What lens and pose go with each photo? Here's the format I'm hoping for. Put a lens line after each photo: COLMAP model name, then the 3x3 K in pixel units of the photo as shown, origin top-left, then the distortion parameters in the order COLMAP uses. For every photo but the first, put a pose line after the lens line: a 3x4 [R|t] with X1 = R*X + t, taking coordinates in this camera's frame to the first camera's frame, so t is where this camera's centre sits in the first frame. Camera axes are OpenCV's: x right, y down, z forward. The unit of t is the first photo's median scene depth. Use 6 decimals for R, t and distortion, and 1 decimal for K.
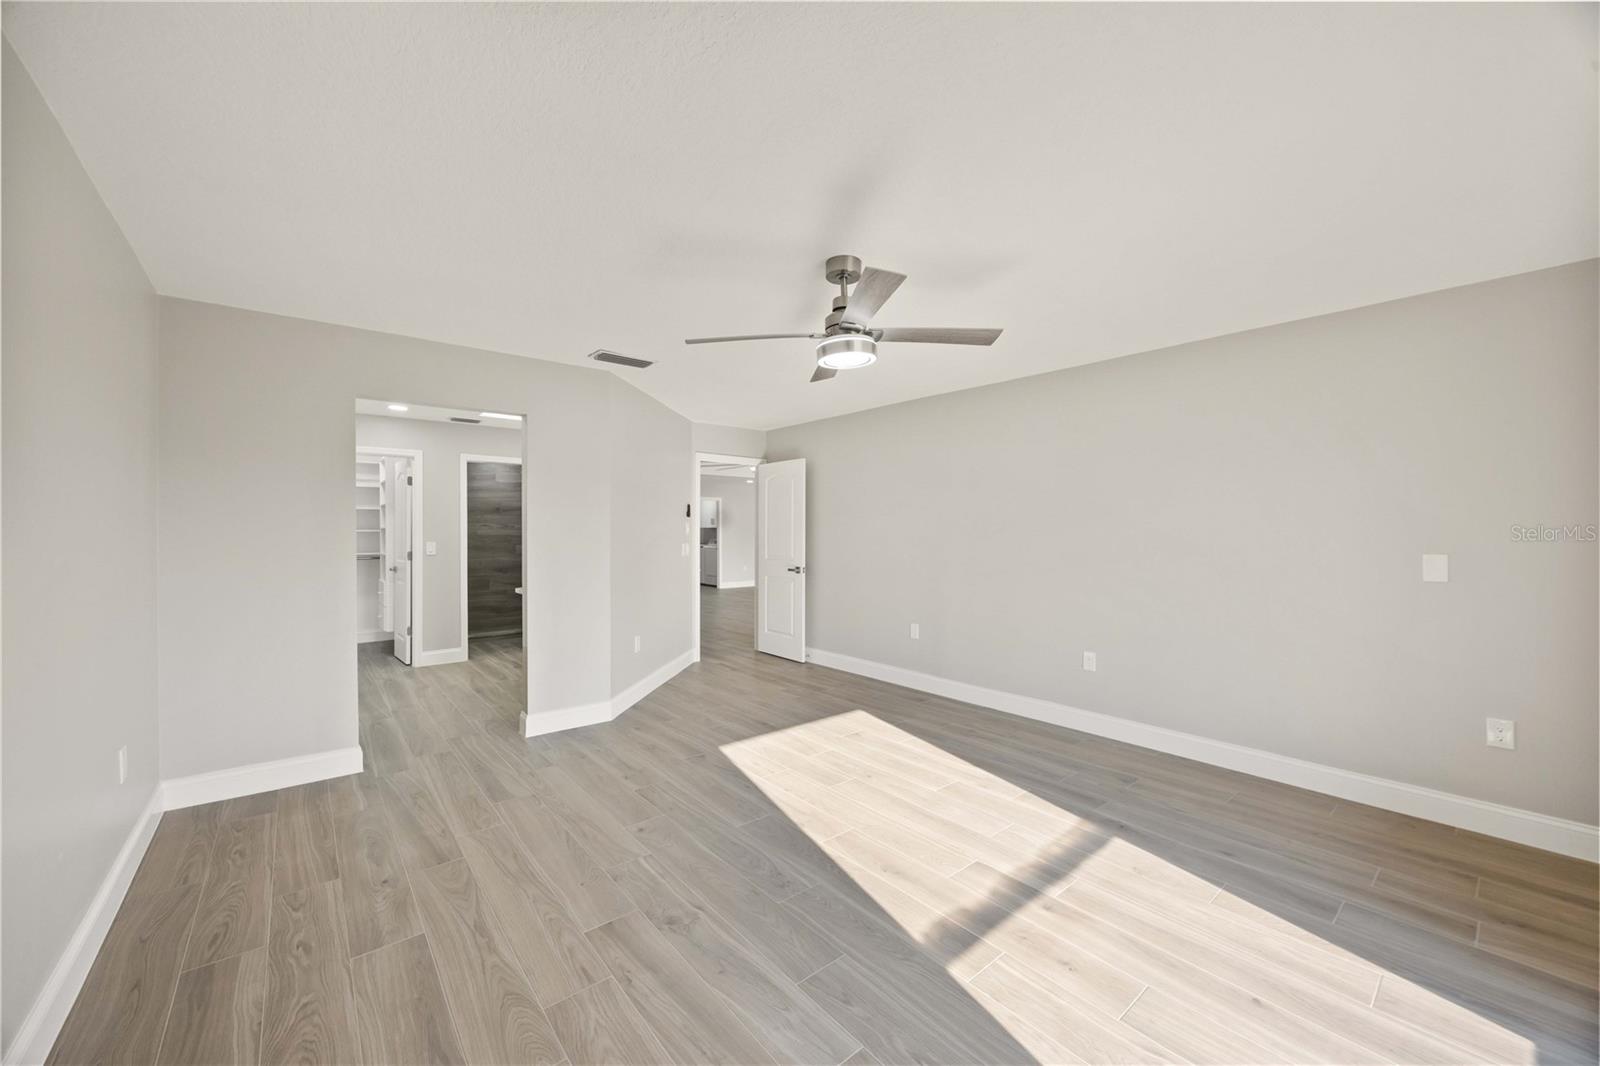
lens RADIAL K [[621.0, 0, 811.0], [0, 621.0, 530.5], [0, 0, 1]] dist [-0.000822, -0.000002]
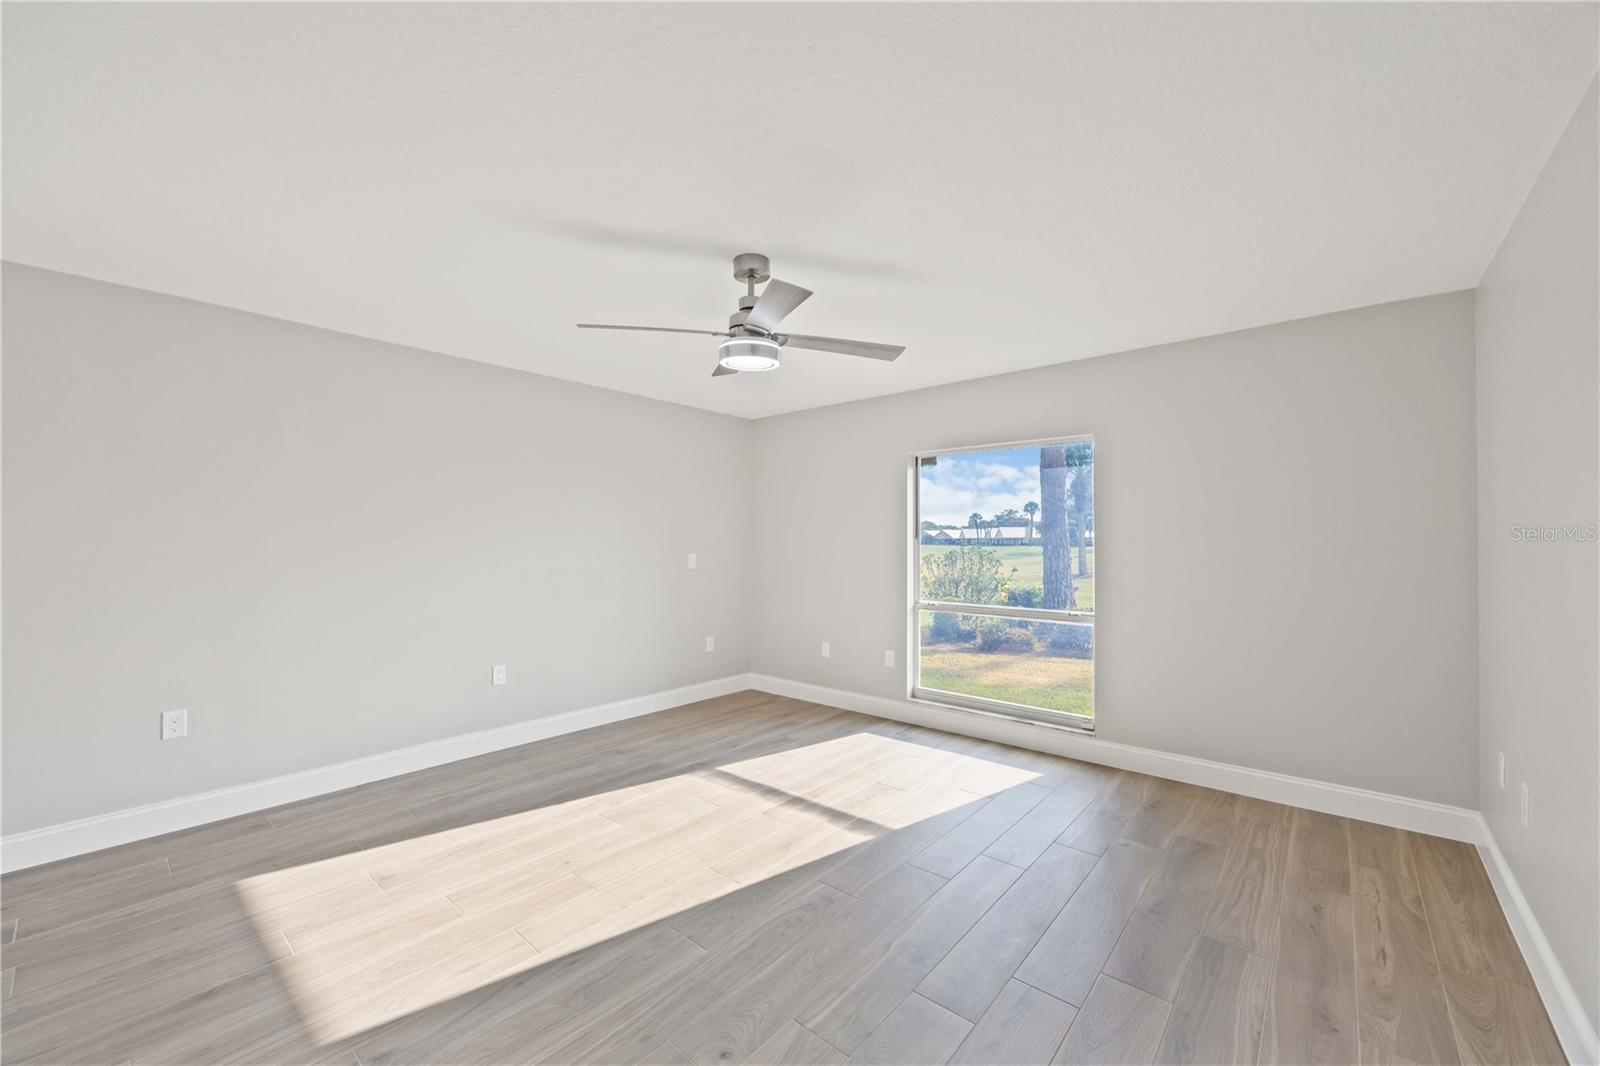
lens RADIAL K [[621.0, 0, 811.0], [0, 621.0, 530.5], [0, 0, 1]] dist [-0.000822, -0.000002]
pose [[-0.175127, 0.017534, 0.984390, -0.837859], [-0.001790, 0.999834, -0.018127, 0.003681], [-0.984544, -0.004937, -0.175066, 0.989316]]
